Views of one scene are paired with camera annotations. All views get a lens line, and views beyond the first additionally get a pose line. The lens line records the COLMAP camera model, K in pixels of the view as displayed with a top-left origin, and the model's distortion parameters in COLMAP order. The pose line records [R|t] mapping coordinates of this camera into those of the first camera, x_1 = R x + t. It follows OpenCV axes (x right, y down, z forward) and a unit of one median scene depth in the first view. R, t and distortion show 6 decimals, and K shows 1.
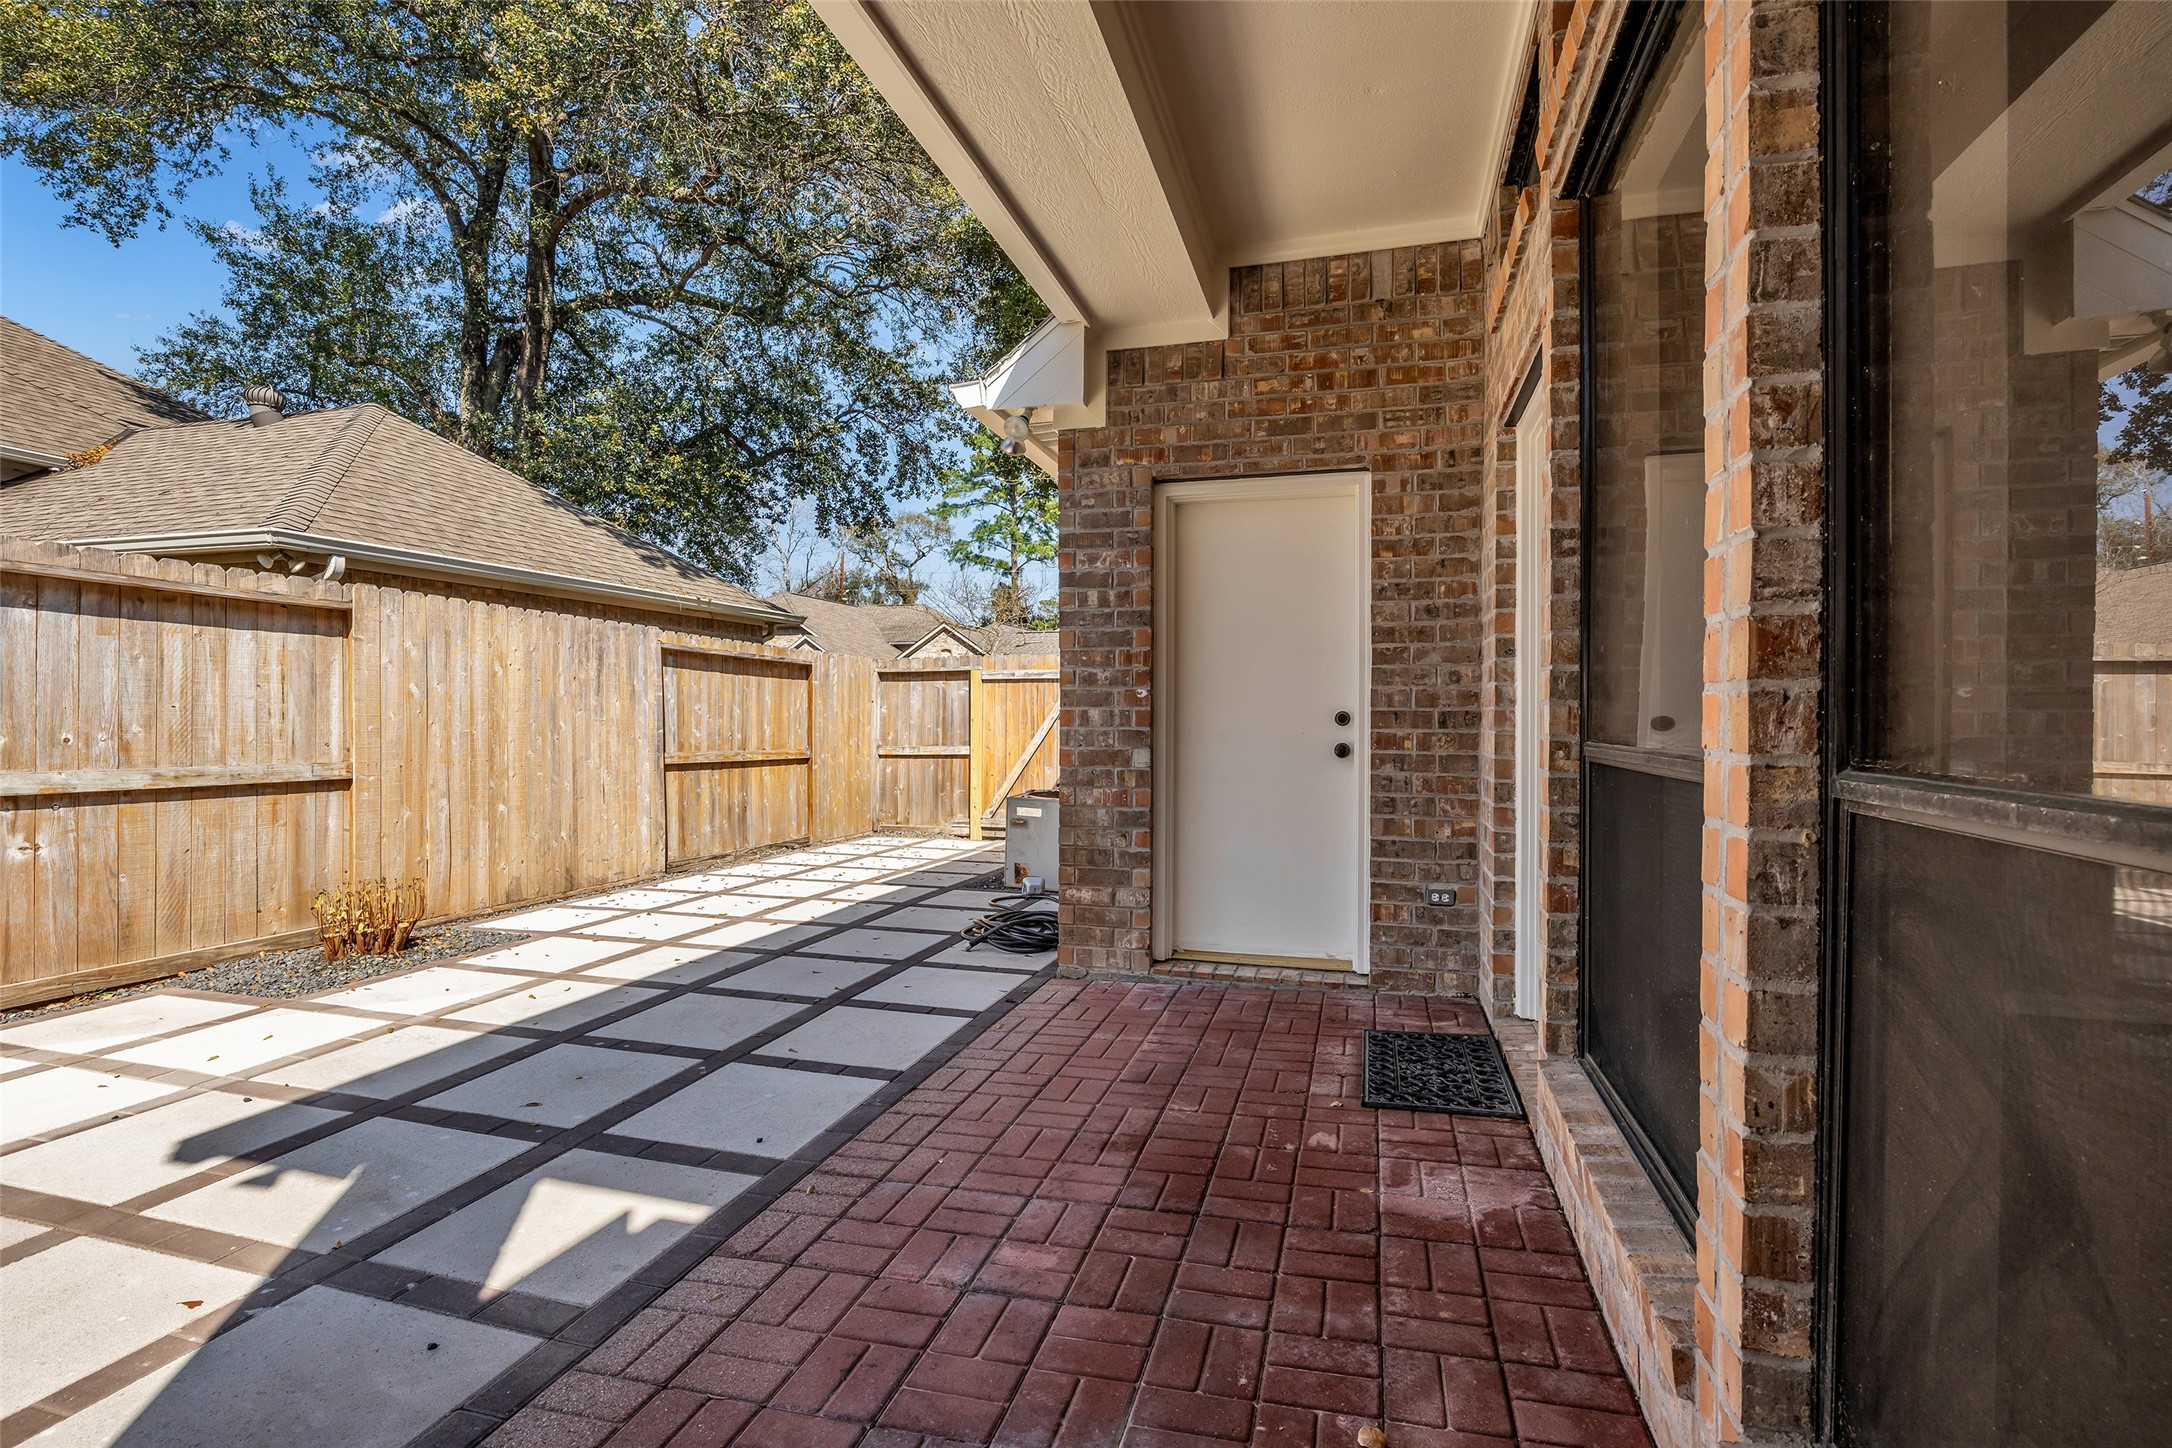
lens RADIAL K [[998.6, 0, 1081.1], [0, 998.6, 719.7], [0, 0, 1]] dist [-0.013473, 0.000111]
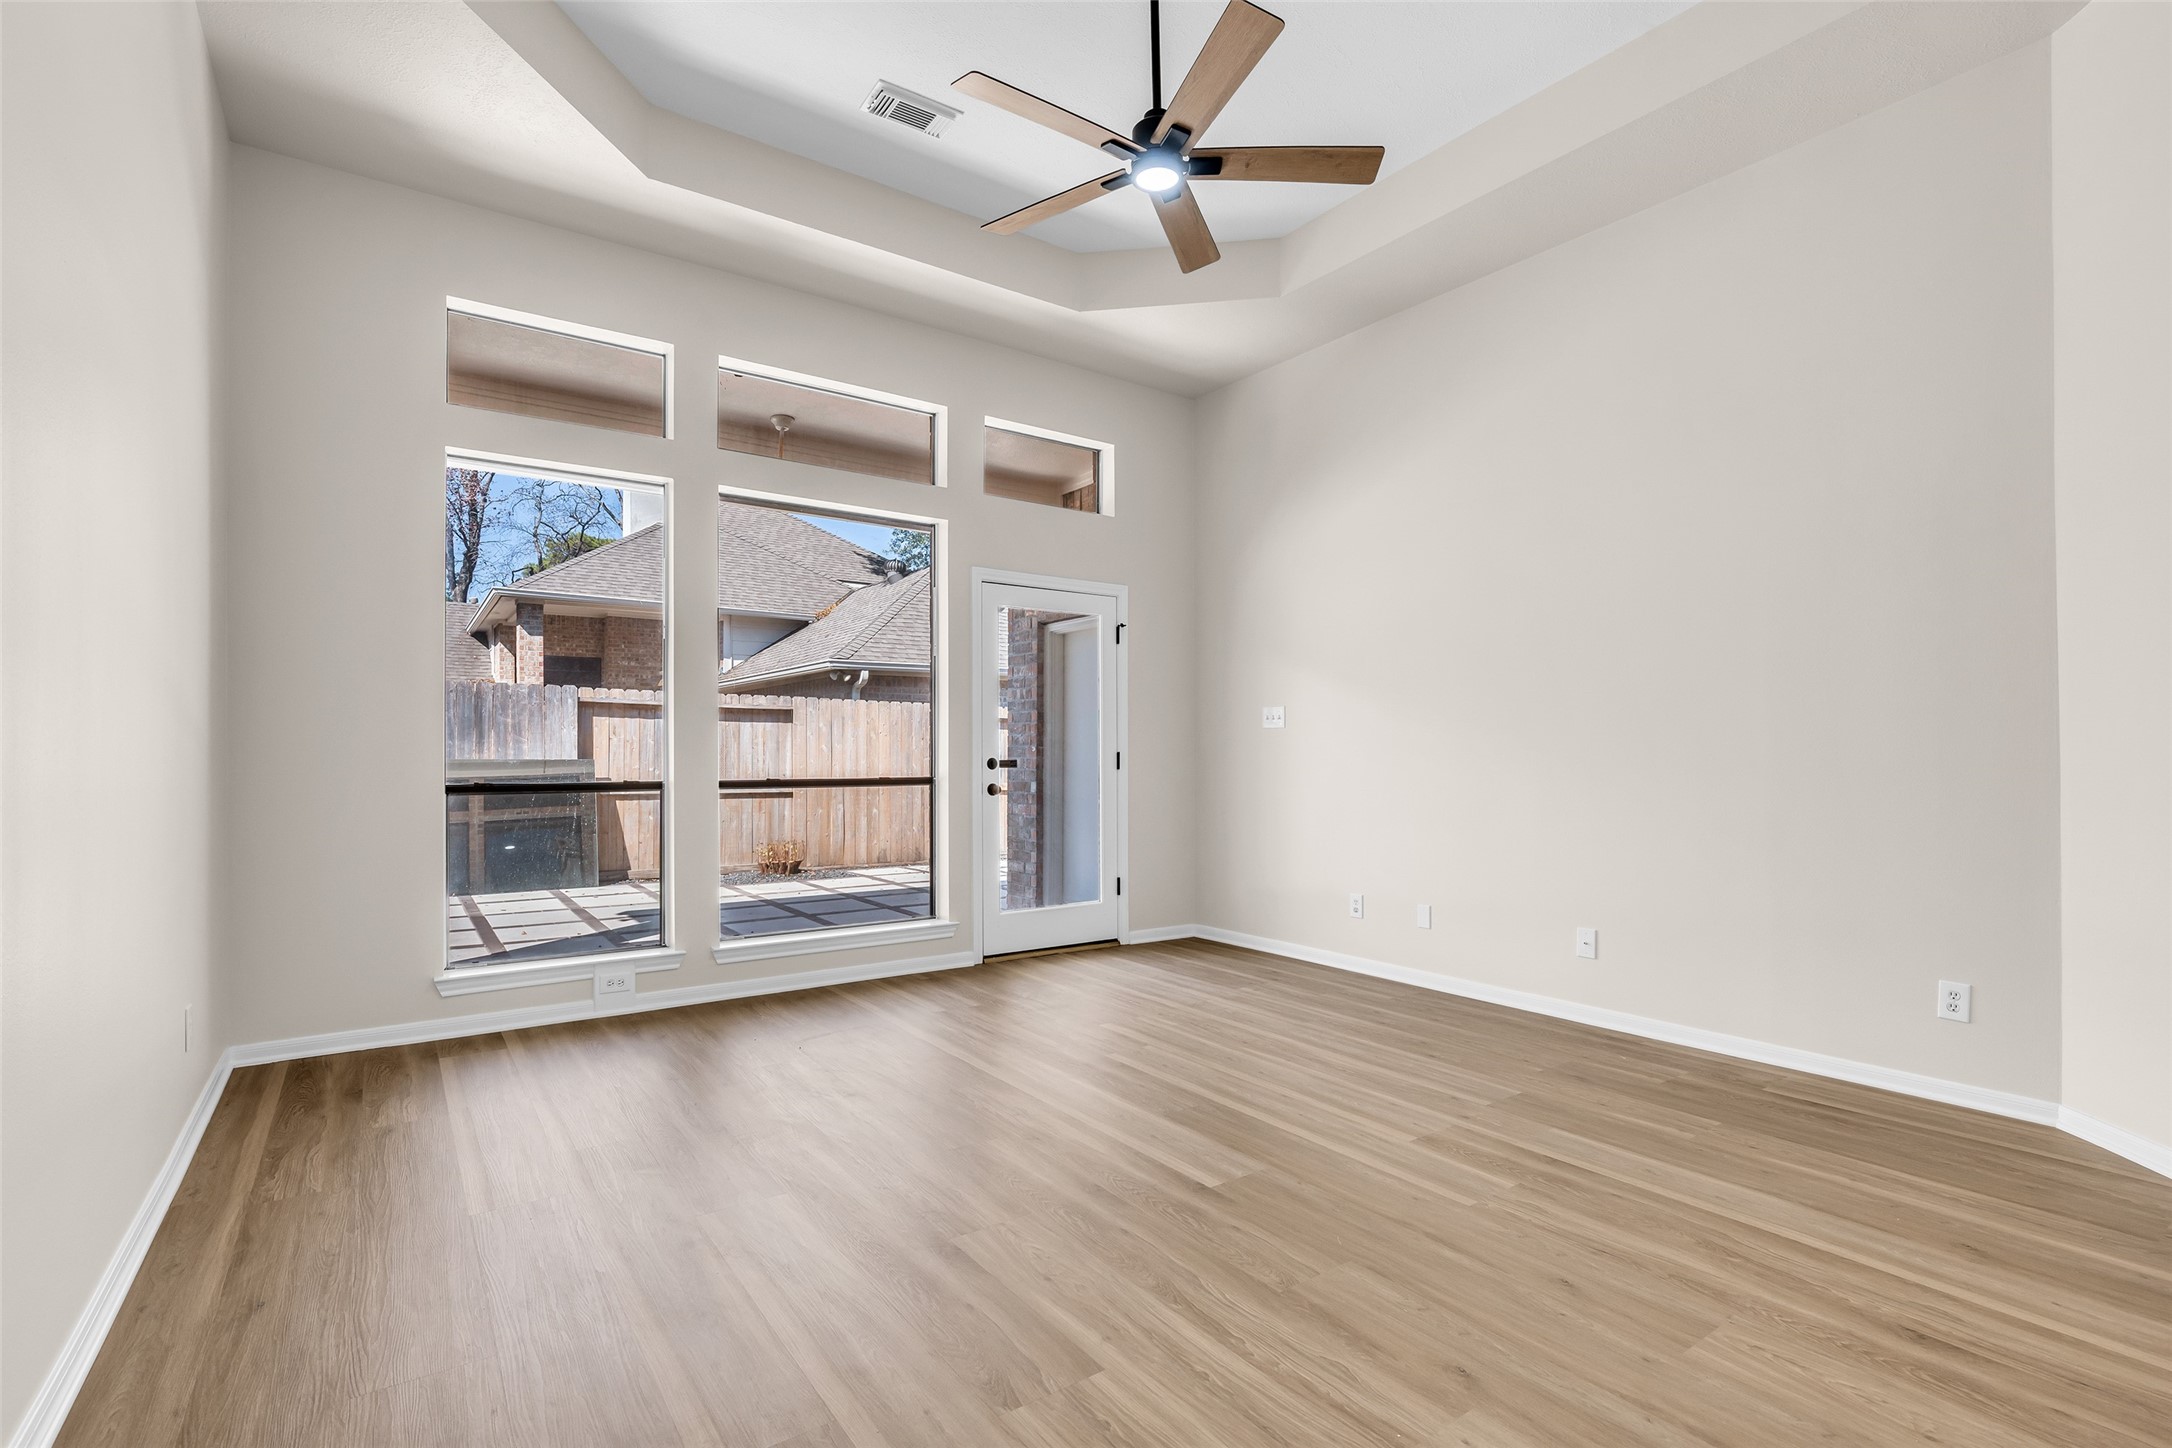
lens RADIAL K [[999.9, 0, 1078.8], [0, 999.9, 729.3], [0, 0, 1]] dist [-0.012963, -0.000259]
pose [[0.781476, -0.019563, -0.623628, 1.271550], [0.001713, 0.999572, -0.029209, -0.010181], [0.623933, 0.021758, 0.781175, -0.311878]]
